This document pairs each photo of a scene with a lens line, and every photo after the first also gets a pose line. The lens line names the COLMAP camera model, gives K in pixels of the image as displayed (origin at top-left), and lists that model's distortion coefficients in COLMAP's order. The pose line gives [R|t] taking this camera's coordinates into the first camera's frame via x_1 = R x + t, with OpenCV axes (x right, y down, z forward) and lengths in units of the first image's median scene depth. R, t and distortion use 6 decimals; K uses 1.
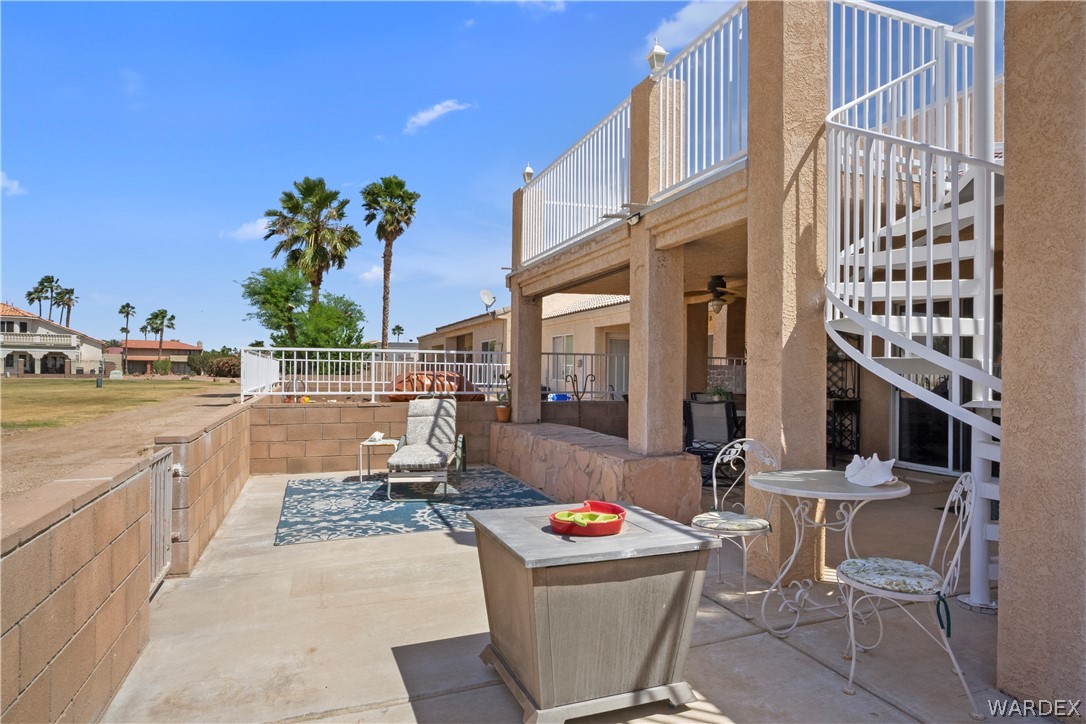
lens RADIAL K [[620.4, 0, 555.2], [0, 620.4, 362.3], [0, 0, 1]] dist [-0.033902, 0.022281]
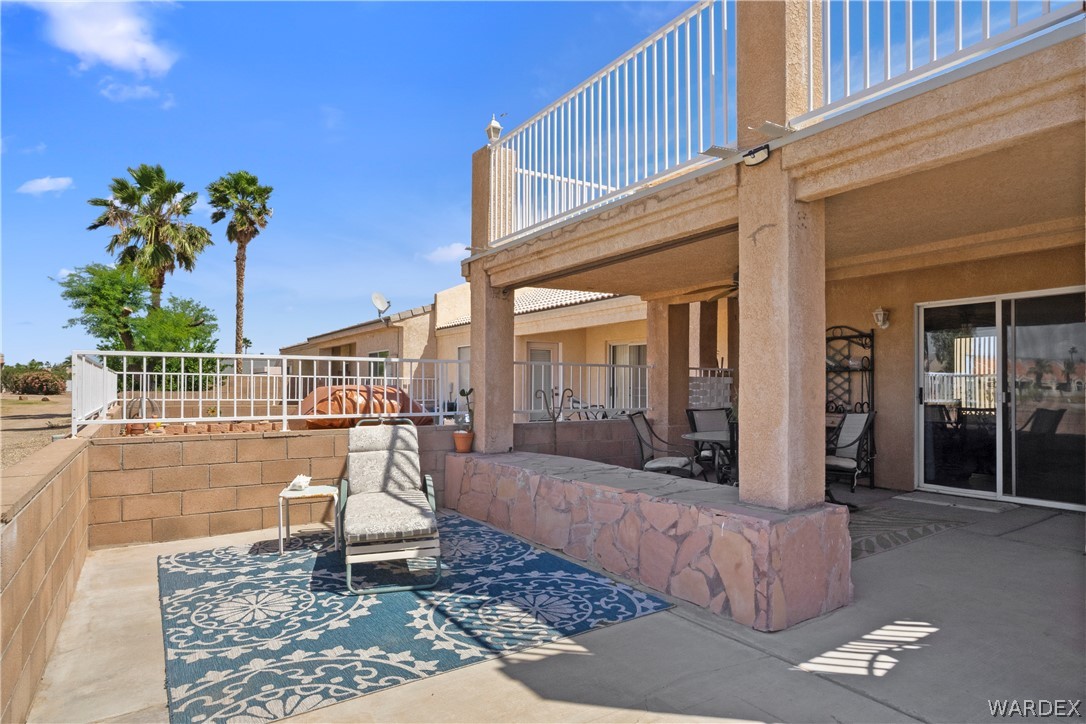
lens RADIAL K [[620.4, 0, 558.6], [0, 620.4, 376.0], [0, 0, 1]] dist [-0.033902, 0.022281]
pose [[0.976909, -0.003716, 0.213625, -0.159551], [0.003687, 0.999993, 0.000531, 0.003708], [-0.213626, 0.000269, 0.976915, 0.283049]]
